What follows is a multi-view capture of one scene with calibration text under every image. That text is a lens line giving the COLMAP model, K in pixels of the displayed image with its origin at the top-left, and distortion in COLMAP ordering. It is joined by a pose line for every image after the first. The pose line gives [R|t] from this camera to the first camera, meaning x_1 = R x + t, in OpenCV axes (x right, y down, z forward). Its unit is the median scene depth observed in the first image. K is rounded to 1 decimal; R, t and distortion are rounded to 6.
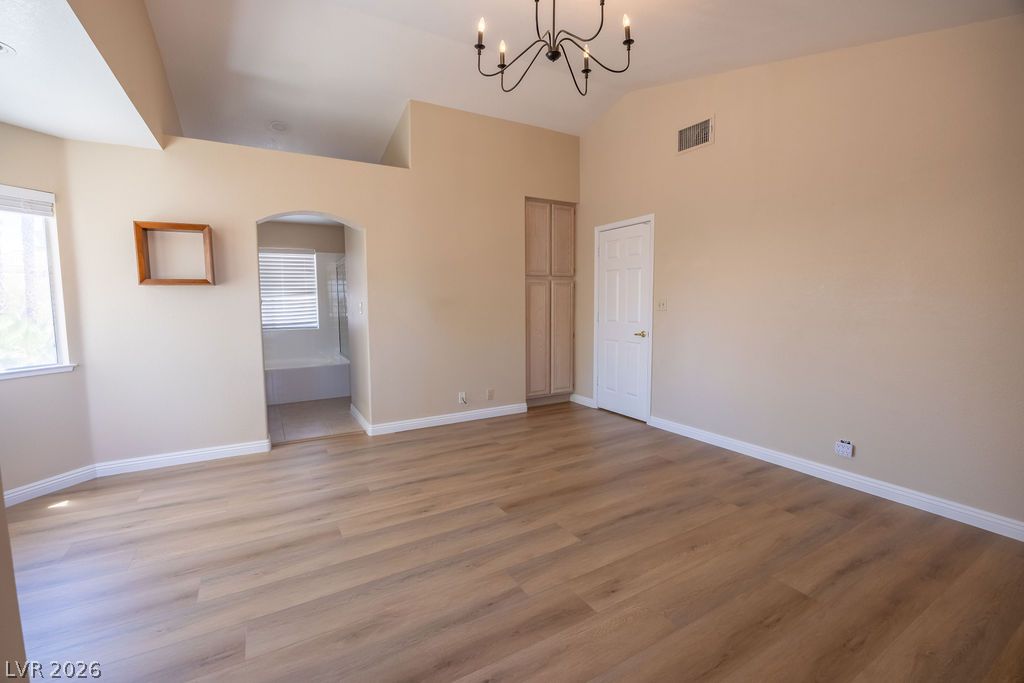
lens RADIAL K [[450.1, 0, 511.5], [0, 450.1, 336.4], [0, 0, 1]] dist [-0.002983, -0.001485]
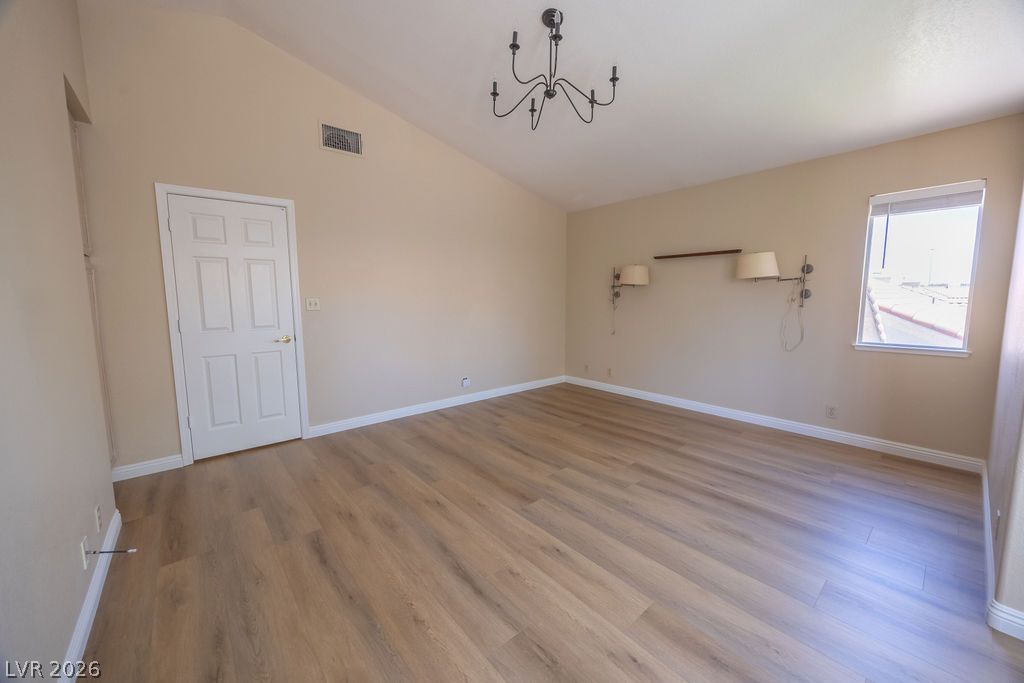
lens RADIAL K [[389.5, 0, 511.5], [0, 389.5, 343.7], [0, 0, 1]] dist [-0.004494, 0.000297]
pose [[-0.199666, -0.104628, 0.974262, -0.826683], [0.088096, 0.988339, 0.124194, -0.082311], [-0.975896, 0.110626, -0.188120, 1.170092]]
